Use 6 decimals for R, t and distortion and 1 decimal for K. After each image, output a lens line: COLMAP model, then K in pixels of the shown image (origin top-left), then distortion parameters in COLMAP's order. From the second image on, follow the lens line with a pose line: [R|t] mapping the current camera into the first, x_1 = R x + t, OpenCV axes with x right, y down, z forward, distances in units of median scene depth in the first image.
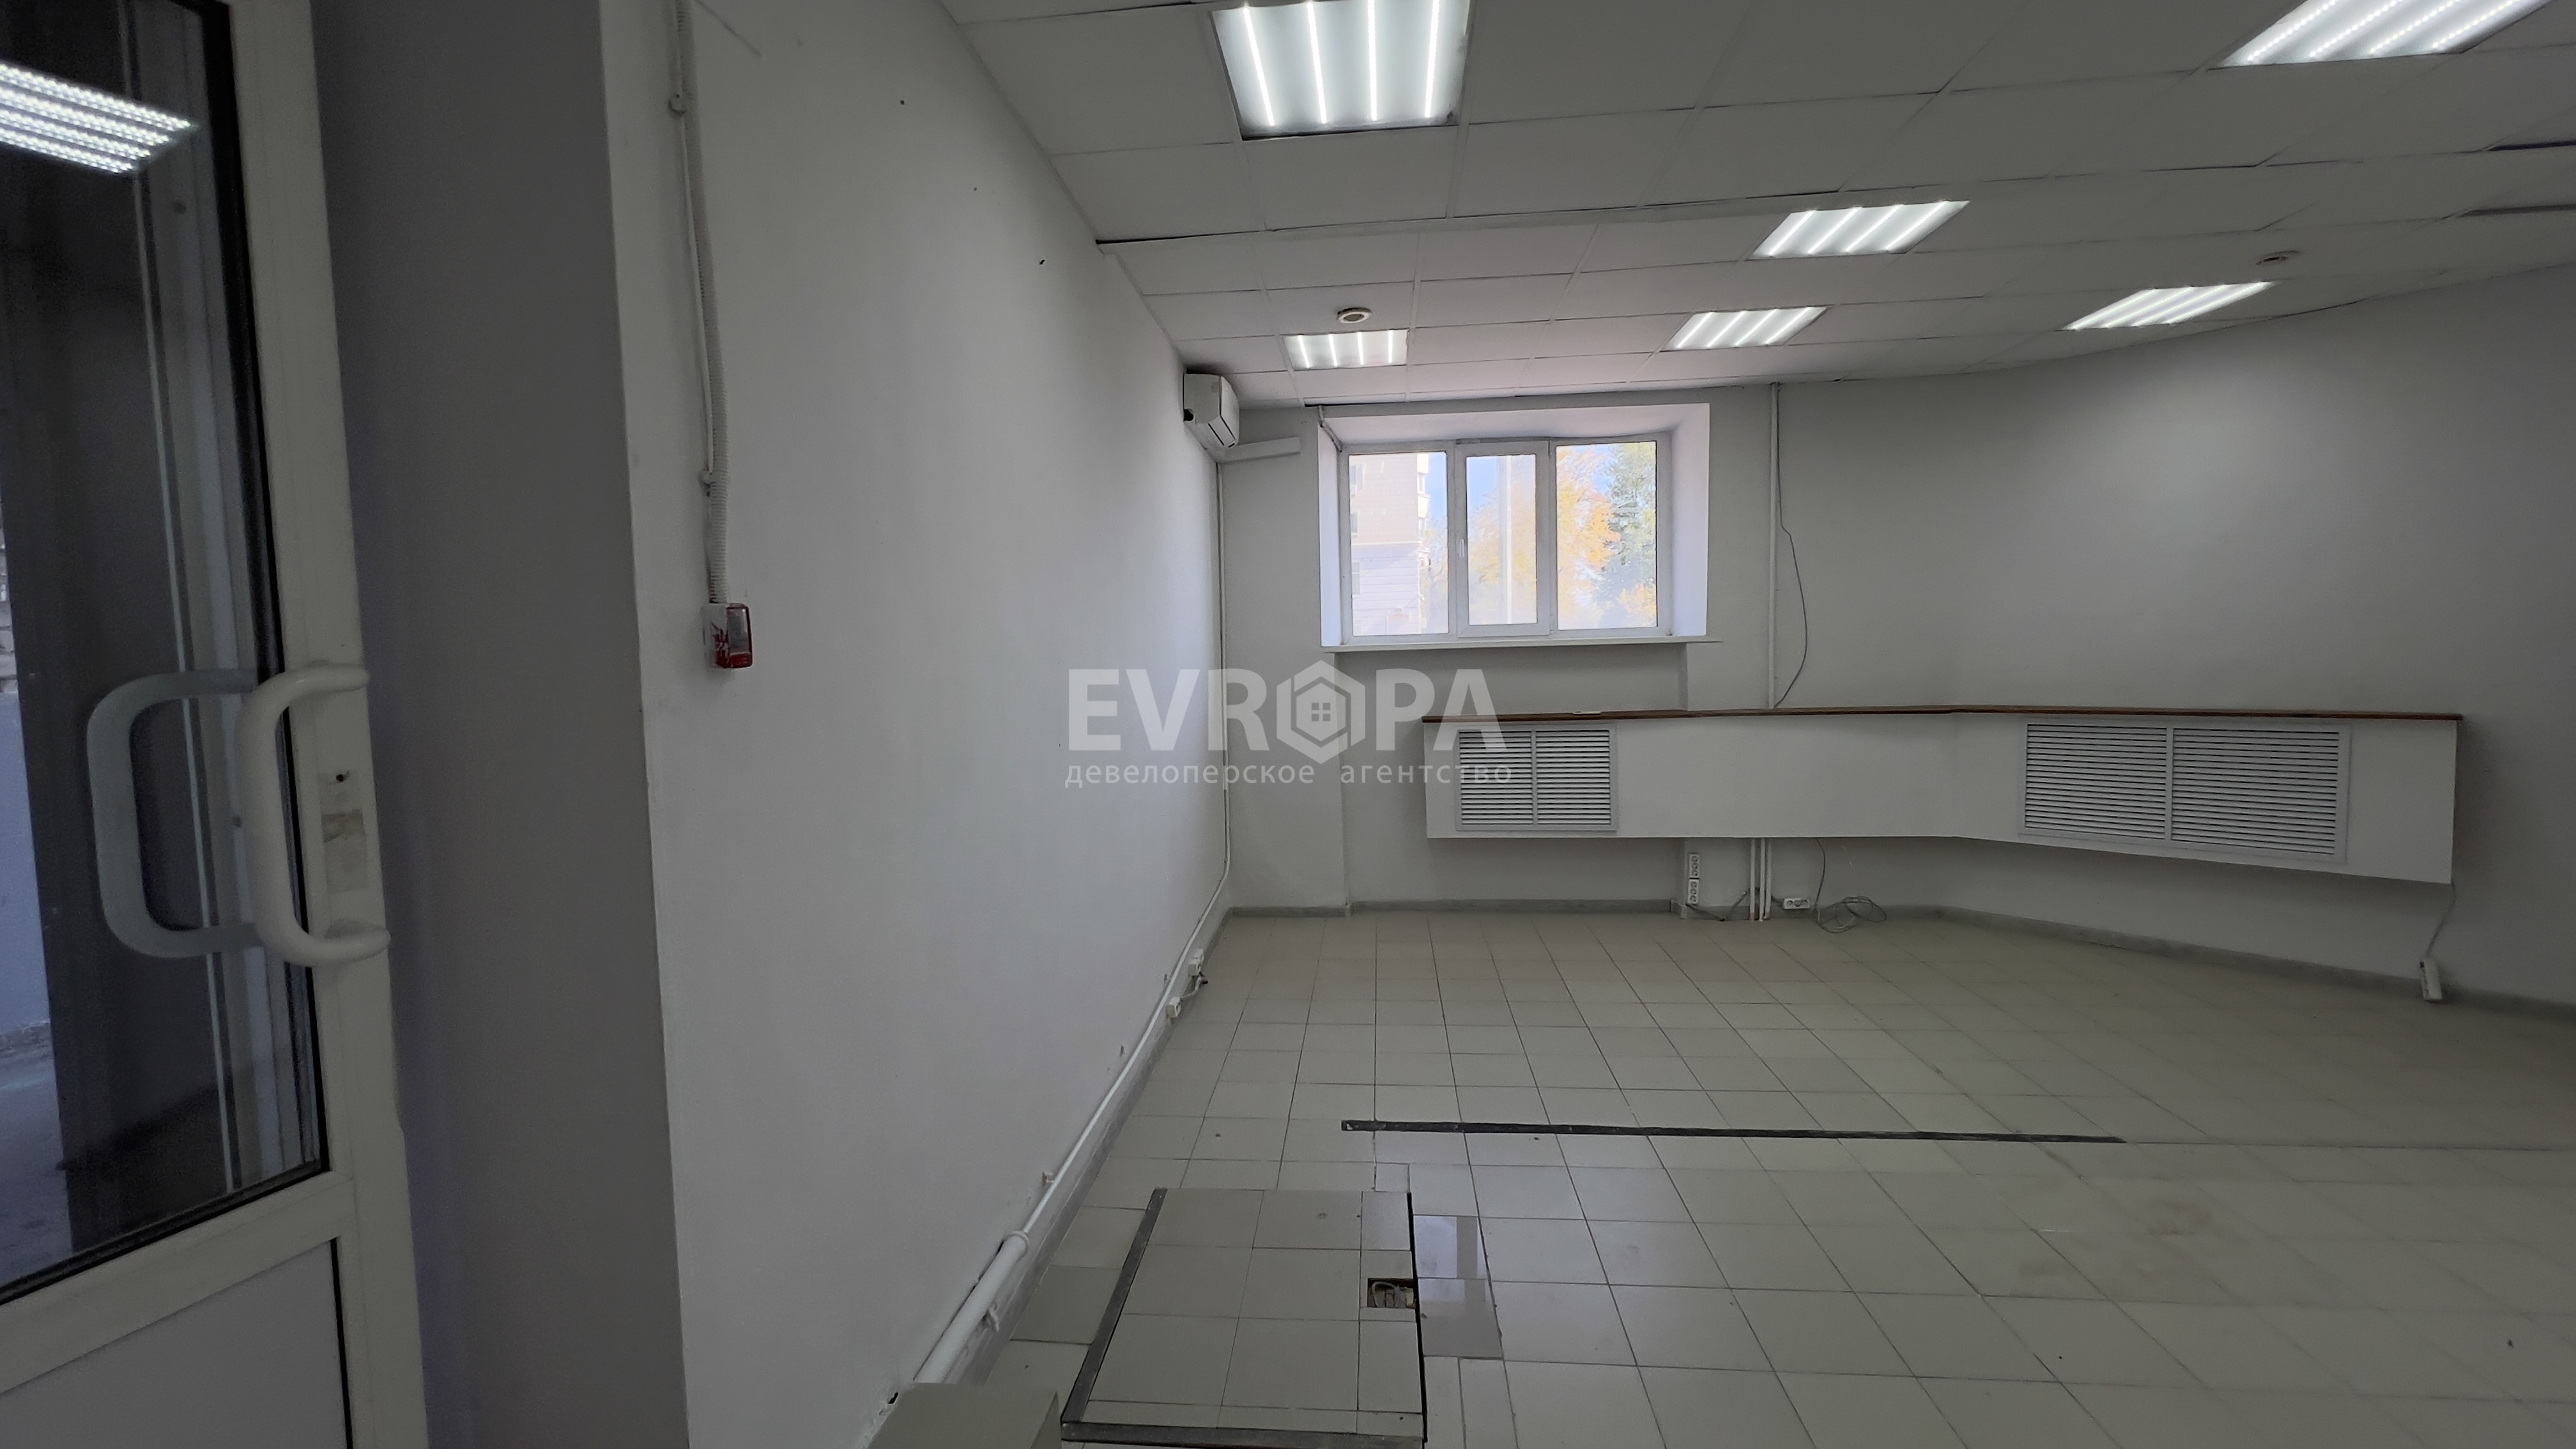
lens RADIAL K [[1027.4, 0, 1281.5], [0, 1027.4, 721.6], [0, 0, 1]] dist [-0.002430, 0.000397]
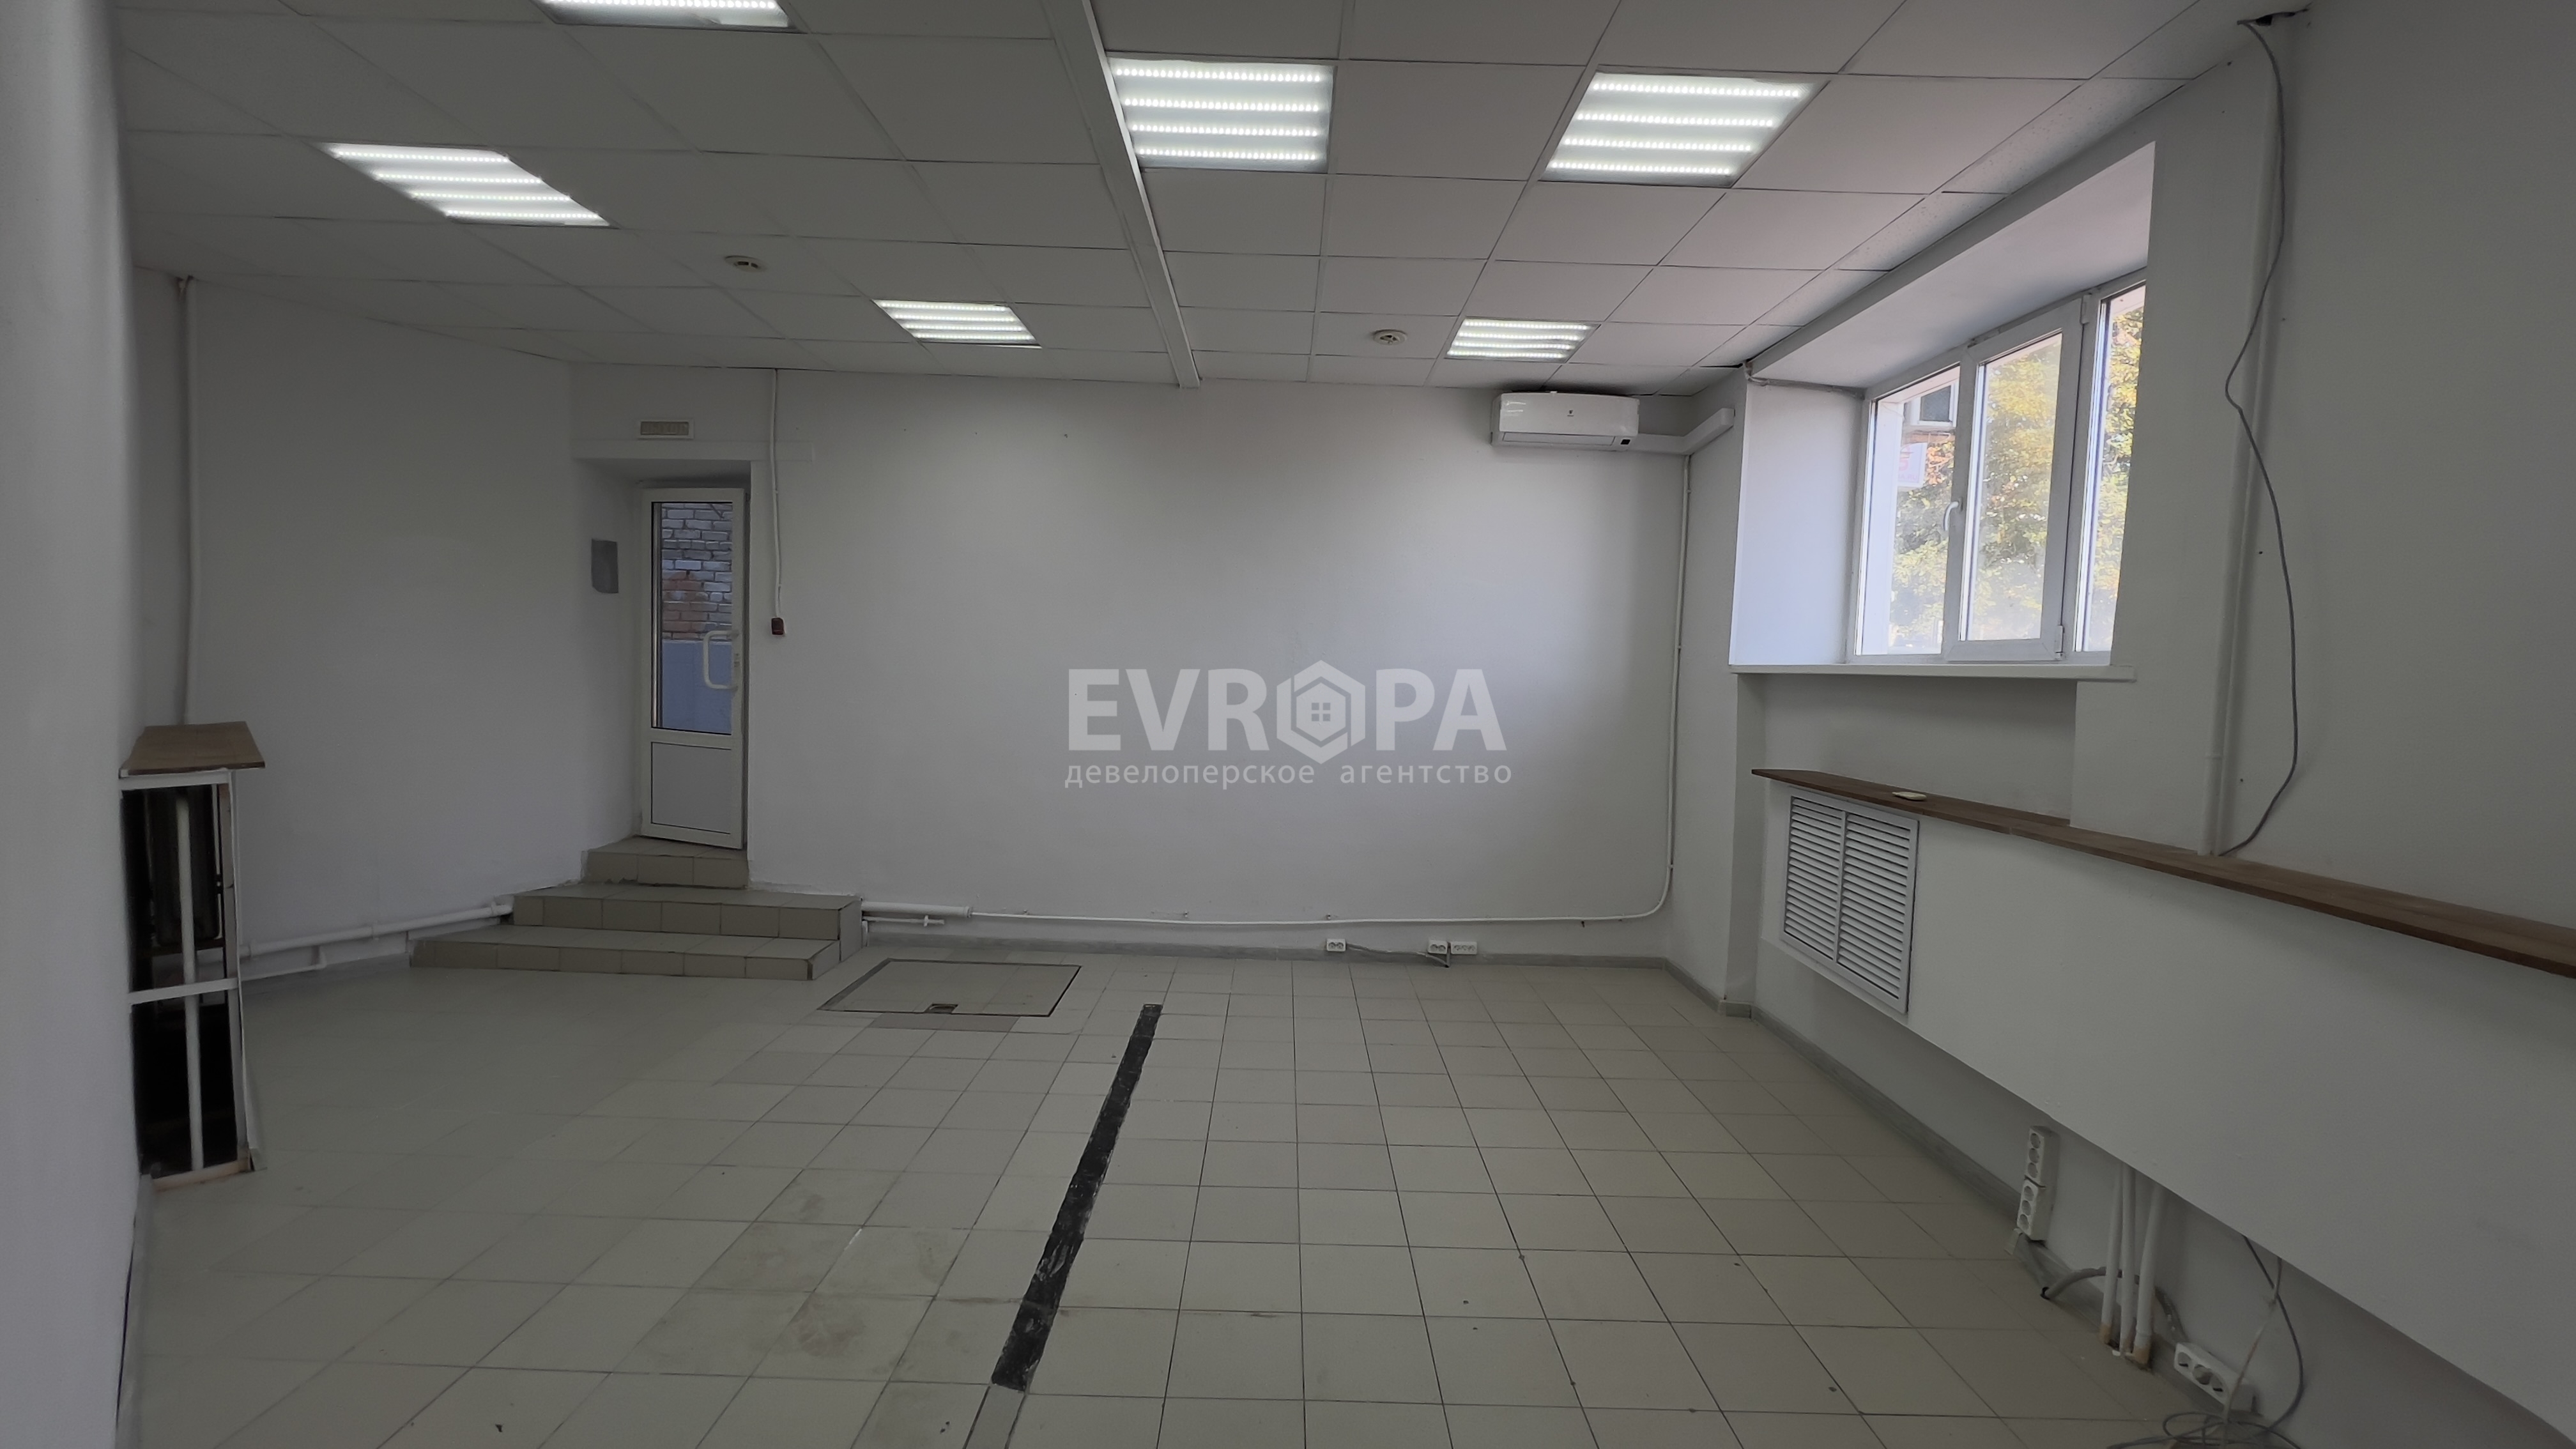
lens RADIAL K [[1027.4, 0, 1282.3], [0, 1027.4, 717.9], [0, 0, 1]] dist [-0.002430, 0.000397]
pose [[0.094951, 0.082999, -0.992016, 1.137814], [-0.107419, 0.991554, 0.072679, -0.075143], [0.989669, 0.099661, 0.103065, 0.825304]]
